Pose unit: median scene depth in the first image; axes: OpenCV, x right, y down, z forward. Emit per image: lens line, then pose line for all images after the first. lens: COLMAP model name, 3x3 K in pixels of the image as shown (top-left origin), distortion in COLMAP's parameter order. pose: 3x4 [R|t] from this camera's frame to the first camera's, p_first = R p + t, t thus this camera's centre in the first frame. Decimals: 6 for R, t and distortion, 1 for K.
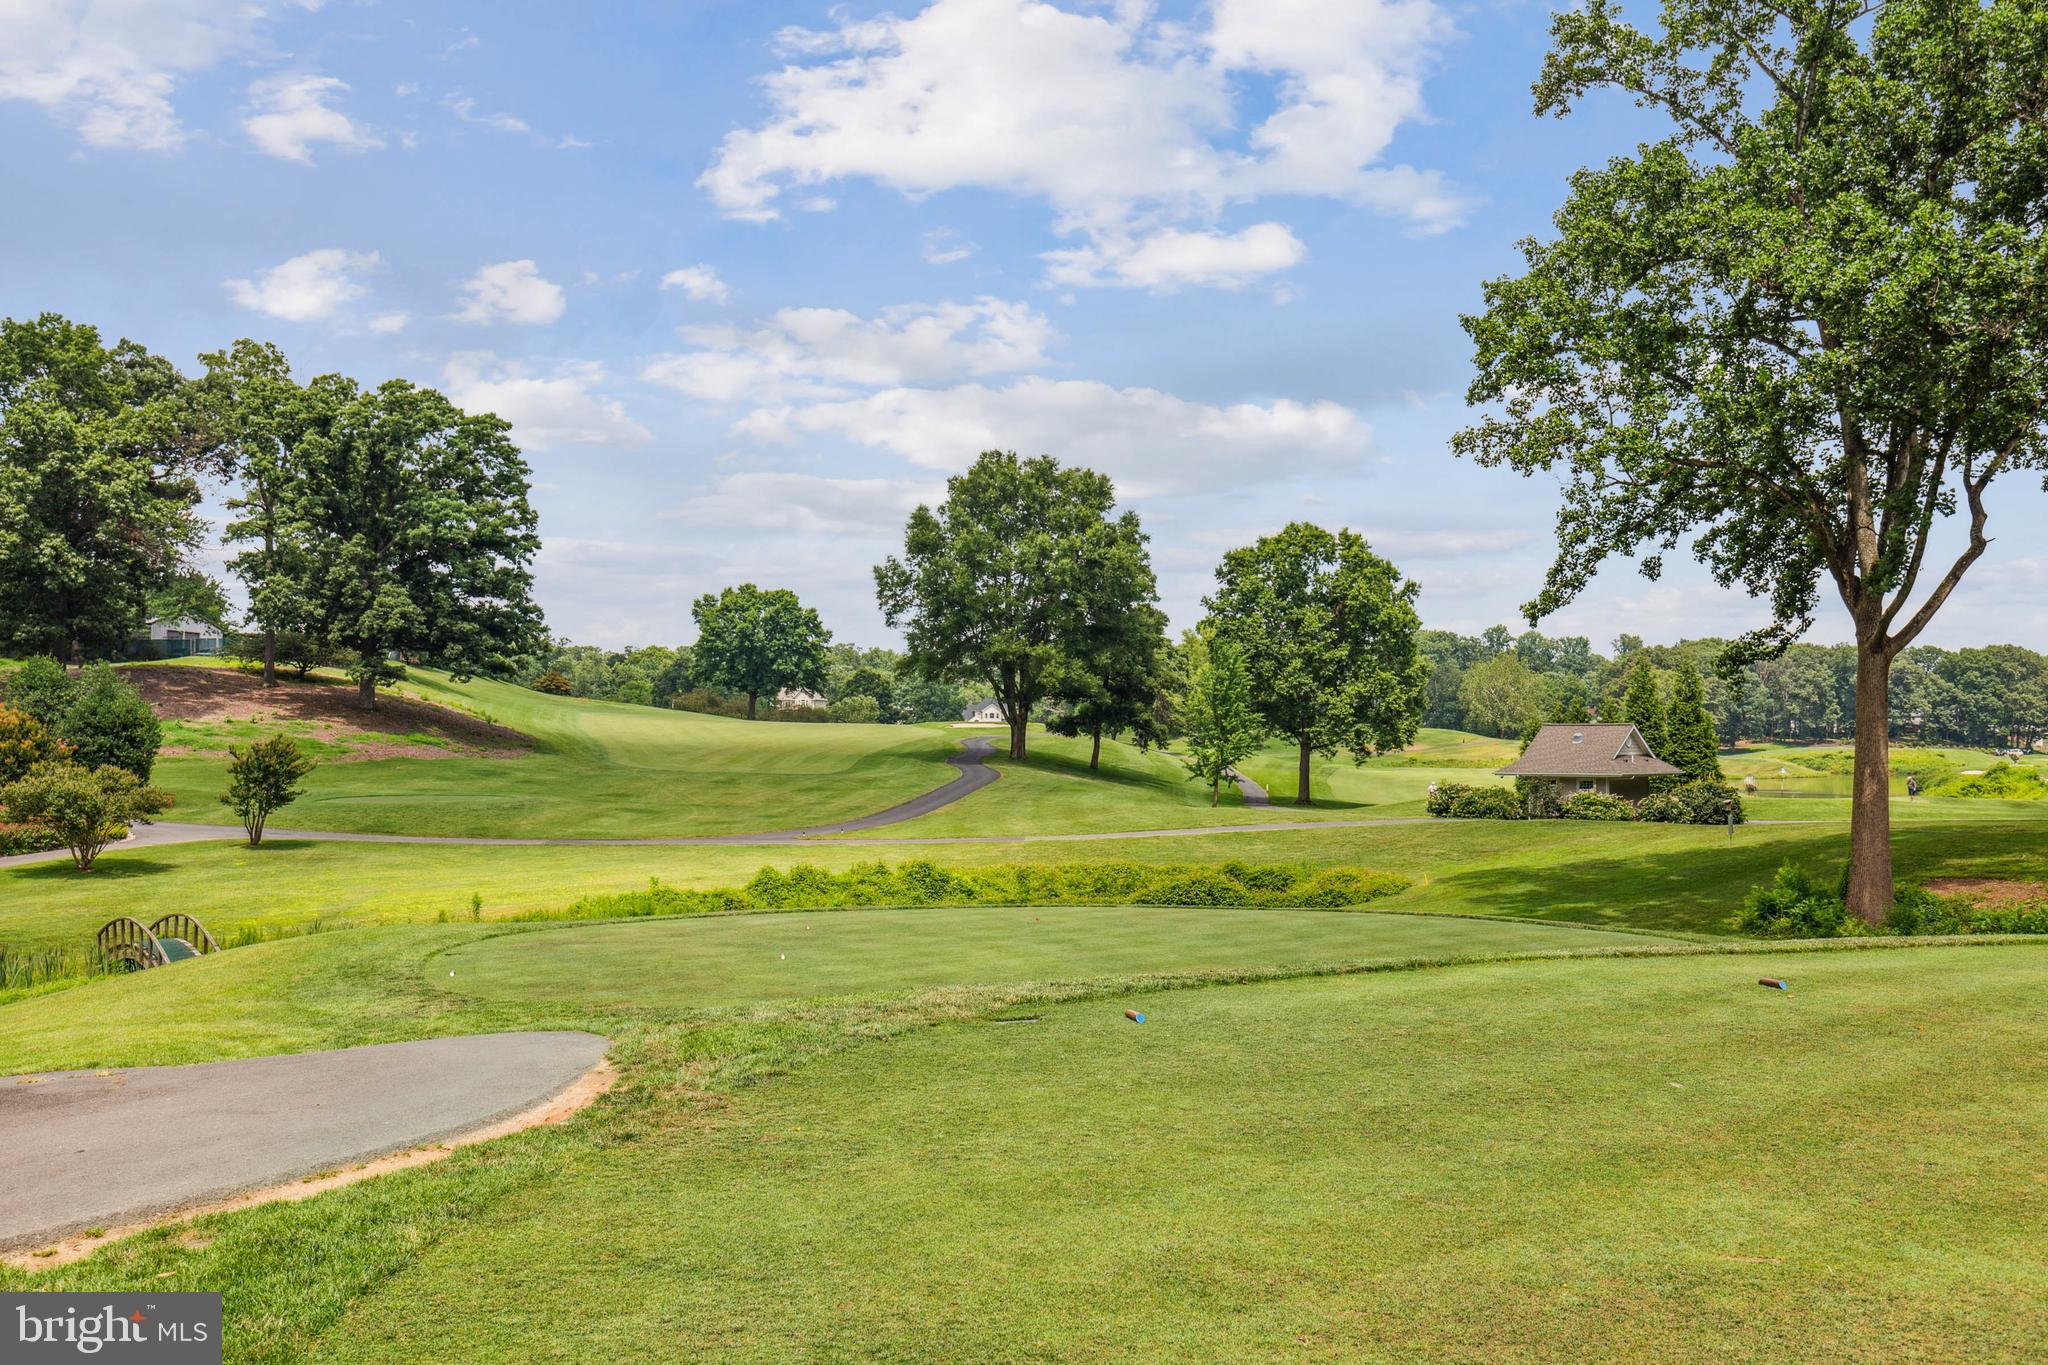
lens RADIAL K [[1793.4, 0, 1027.2], [0, 1793.4, 724.6], [0, 0, 1]] dist [0.006071, 0.014763]
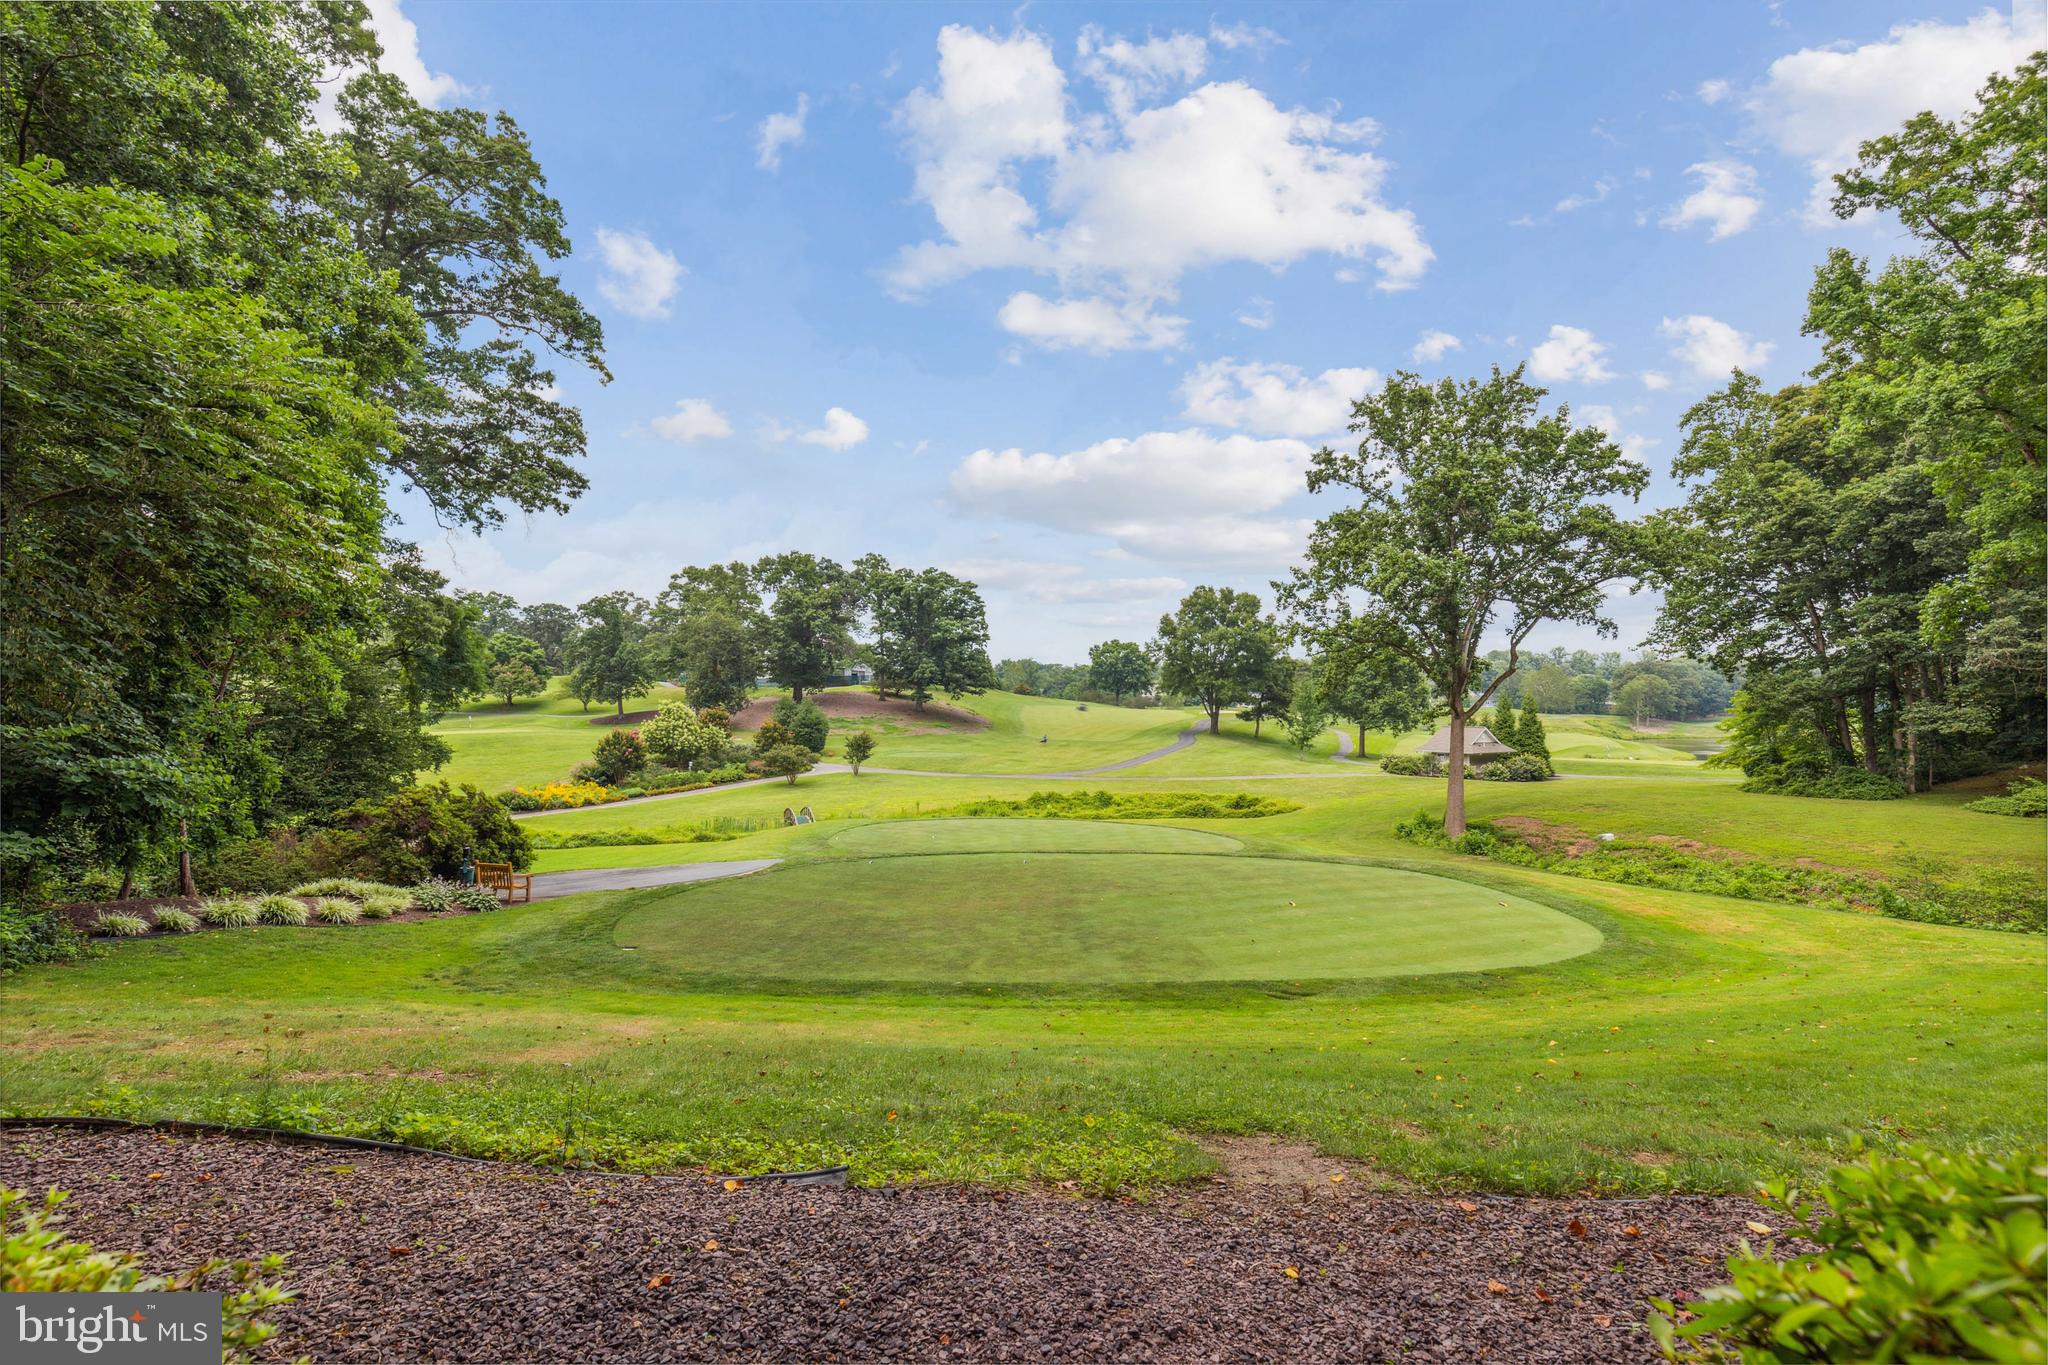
lens RADIAL K [[926.0, 0, 1022.6], [0, 926.0, 705.3], [0, 0, 1]] dist [0.025856, -0.000484]
pose [[0.959687, 0.000200, -0.281069, 0.094218], [0.001476, 0.999982, 0.005751, -0.022350], [0.281065, -0.005934, 0.959670, -0.105587]]
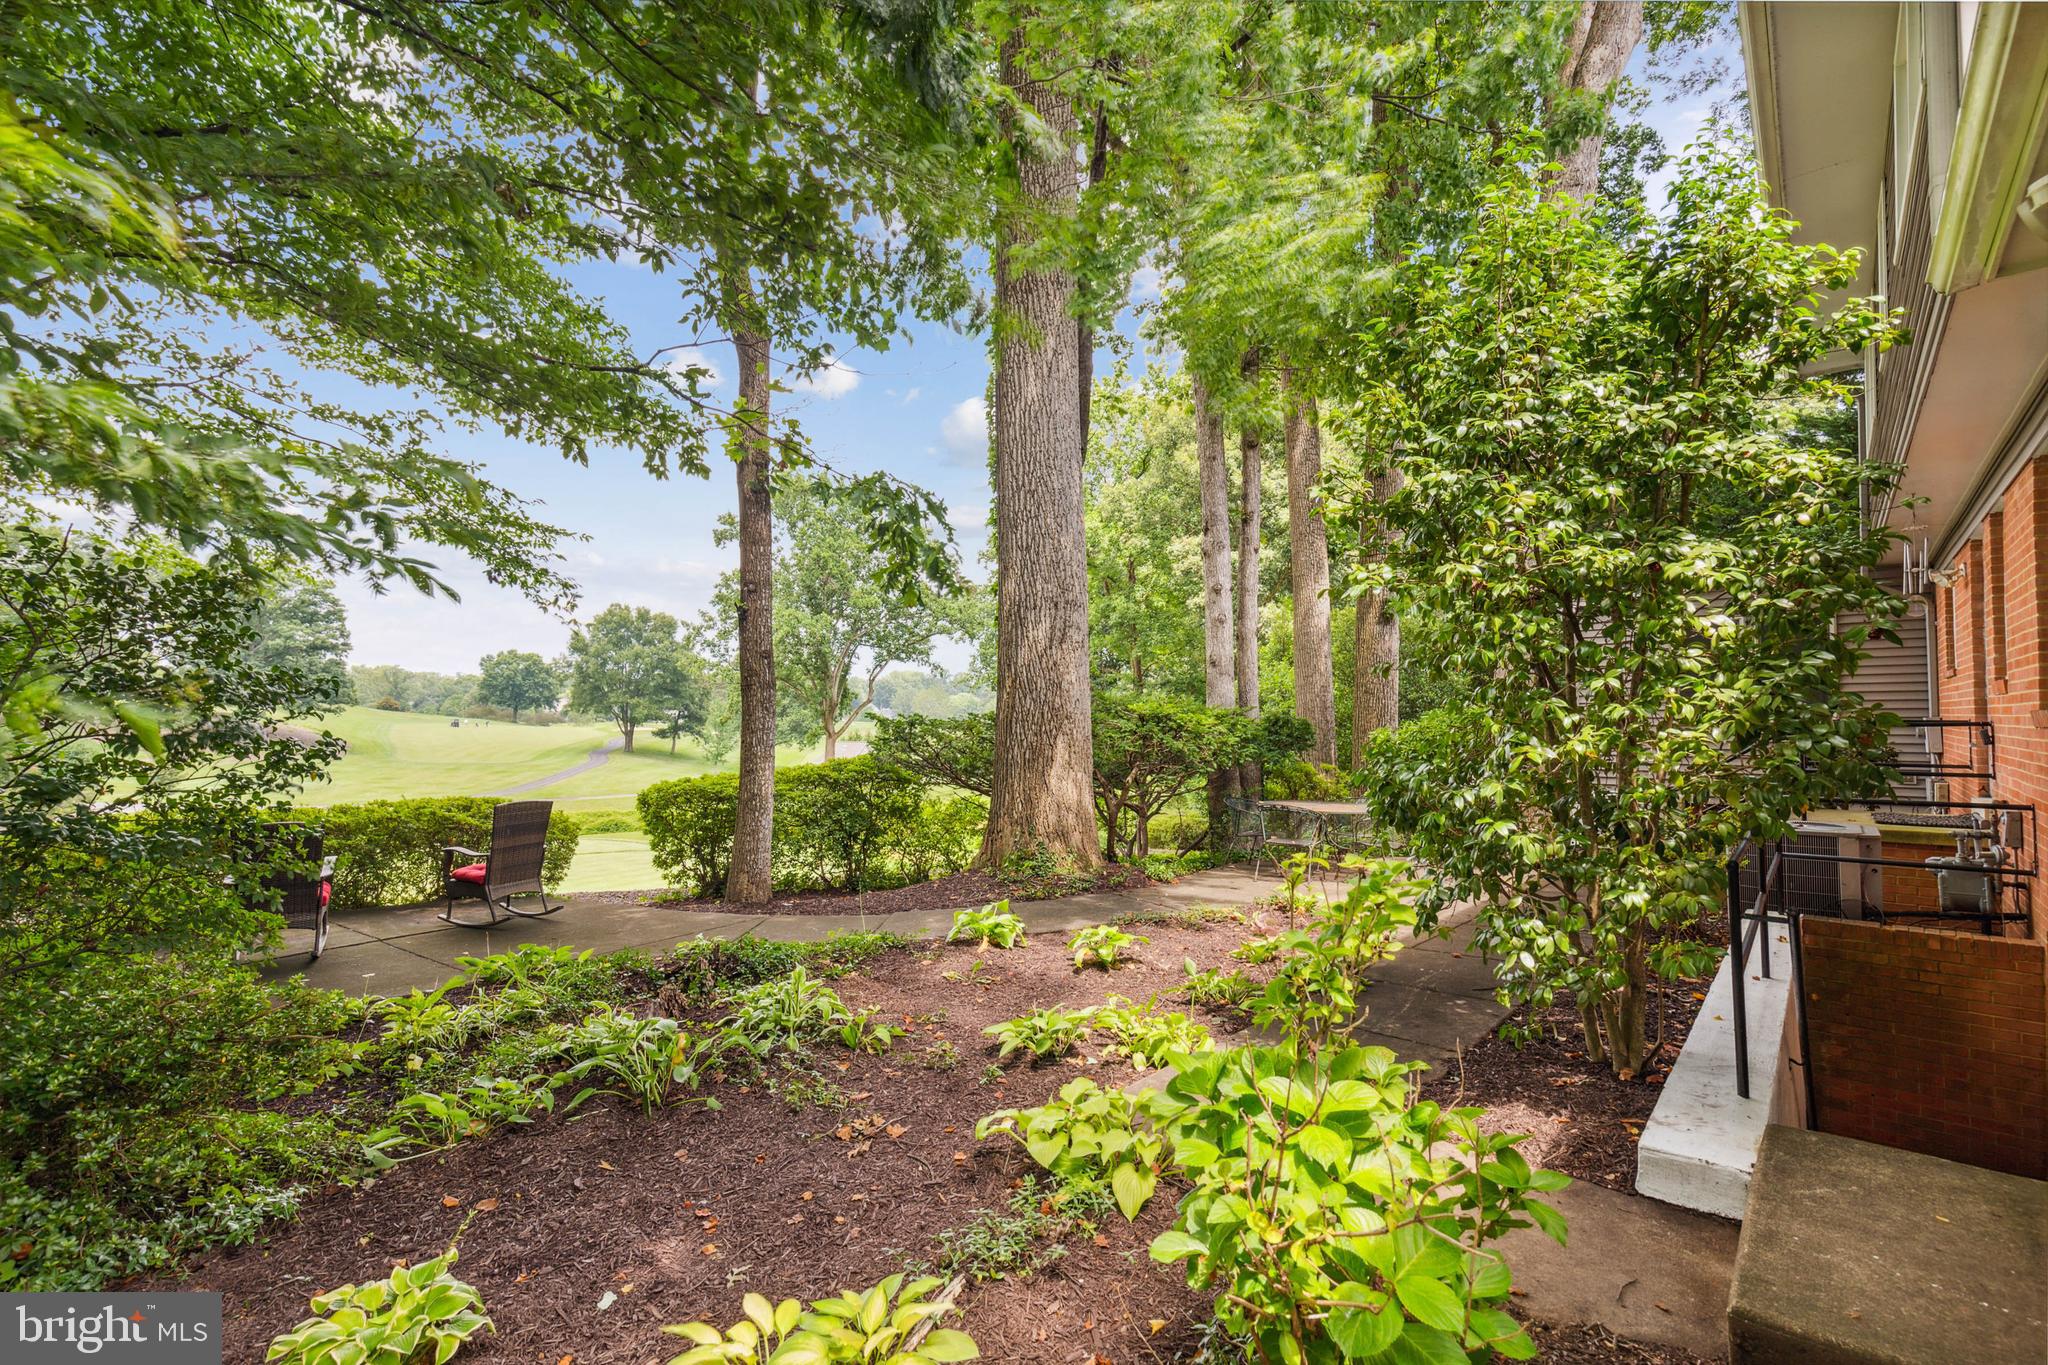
lens RADIAL K [[919.0, 0, 1031.0], [0, 919.0, 684.9], [0, 0, 1]] dist [0.003285, 0.000129]
pose [[0.945816, 0.008307, 0.324596, 0.101225], [0.001801, 0.999523, -0.030828, -0.027470], [-0.324697, 0.029743, 0.945350, -0.184450]]
